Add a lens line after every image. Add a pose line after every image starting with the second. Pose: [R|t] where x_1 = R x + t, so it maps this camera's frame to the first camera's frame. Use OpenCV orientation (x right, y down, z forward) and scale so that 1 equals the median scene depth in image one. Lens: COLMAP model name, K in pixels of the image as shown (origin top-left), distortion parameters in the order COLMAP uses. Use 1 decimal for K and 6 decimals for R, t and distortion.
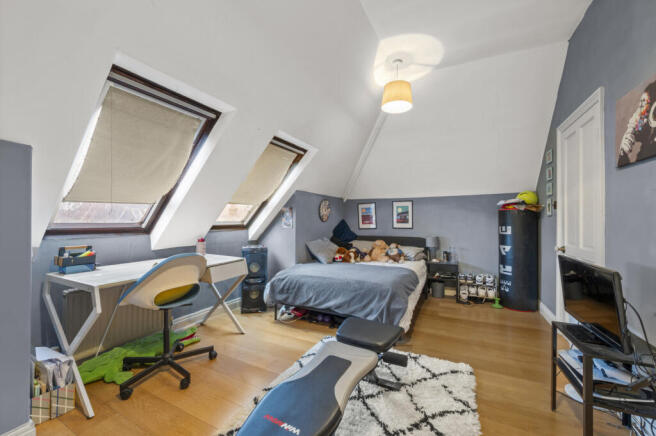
lens RADIAL K [[265.1, 0, 326.4], [0, 265.1, 215.8], [0, 0, 1]] dist [-0.000641, -0.000021]
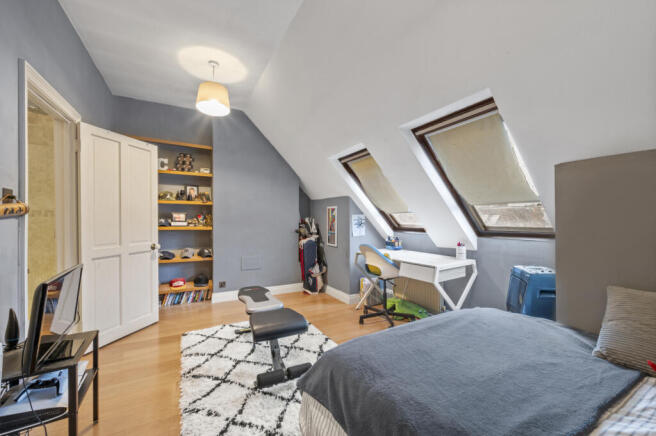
lens RADIAL K [[265.1, 0, 325.5], [0, 265.1, 220.2], [0, 0, 1]] dist [-0.000641, -0.000021]
pose [[-0.567903, -0.001697, -0.823093, 0.953462], [0.001028, 0.999996, -0.002771, 0.003281], [0.823095, -0.002420, -0.567899, 1.772676]]
